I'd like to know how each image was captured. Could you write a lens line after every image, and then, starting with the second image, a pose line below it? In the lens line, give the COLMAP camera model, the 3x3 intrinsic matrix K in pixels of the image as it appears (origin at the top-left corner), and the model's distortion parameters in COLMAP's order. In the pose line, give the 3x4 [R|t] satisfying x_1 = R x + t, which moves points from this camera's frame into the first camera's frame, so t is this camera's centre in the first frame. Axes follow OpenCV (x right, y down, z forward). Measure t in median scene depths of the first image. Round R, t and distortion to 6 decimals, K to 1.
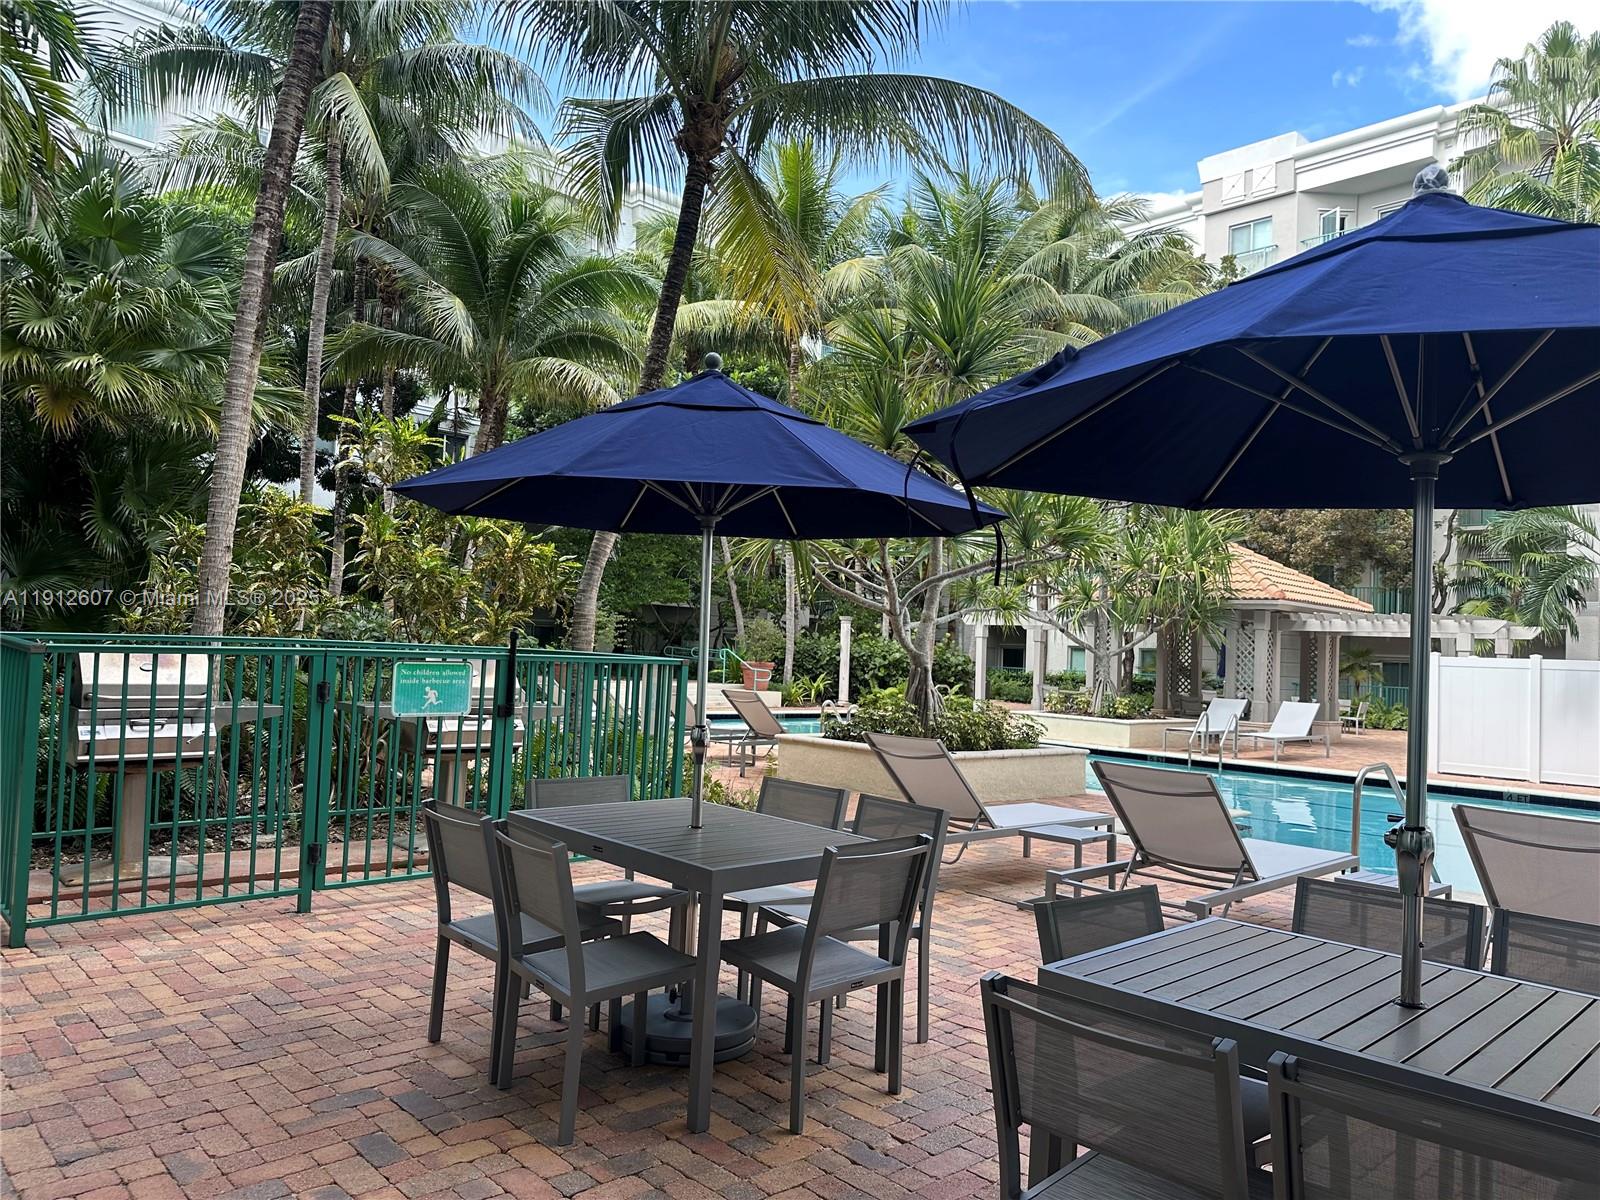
lens RADIAL K [[1099.5, 0, 742.4], [0, 1099.5, 612.5], [0, 0, 1]] dist [0.082975, -0.140626]
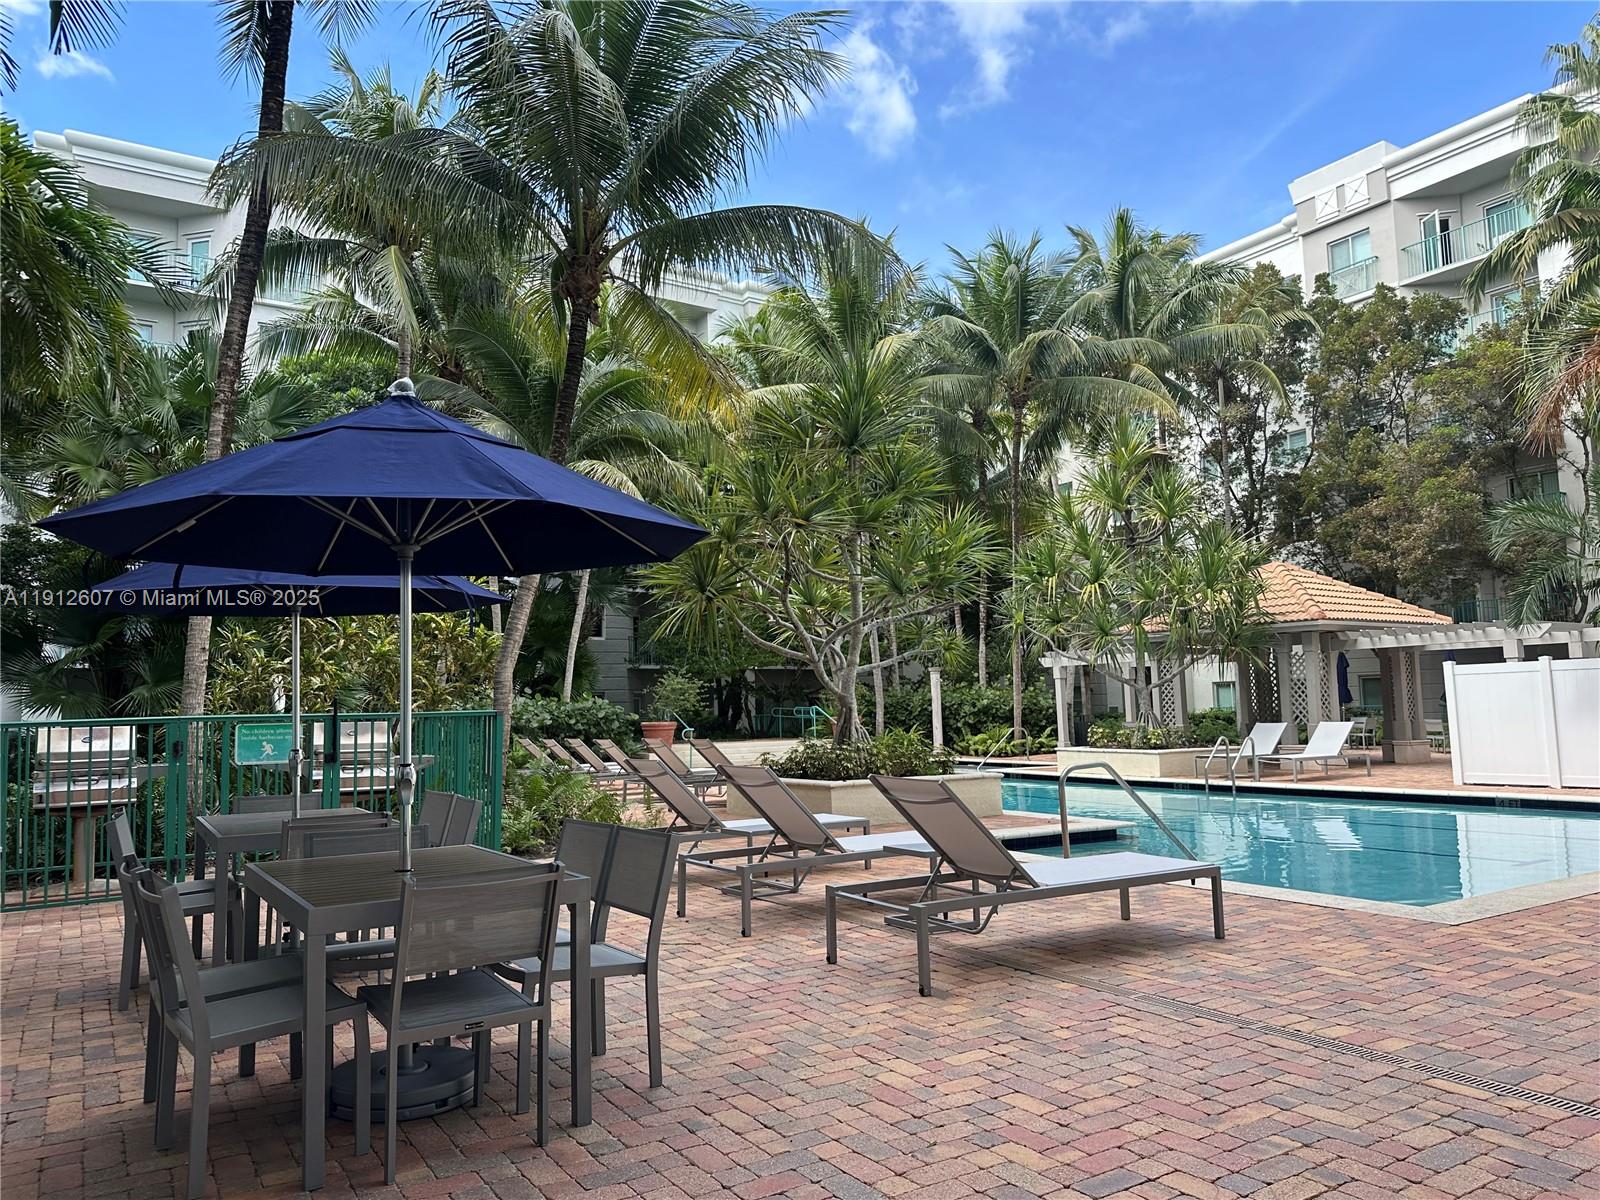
lens RADIAL K [[1115.6, 0, 798.3], [0, 1115.6, 606.9], [0, 0, 1]] dist [0.127555, -0.209726]
pose [[0.980022, -0.081922, -0.181233, 0.199508], [0.069919, 0.994975, -0.071668, 0.016011], [0.186194, 0.057565, 0.980825, -0.075866]]
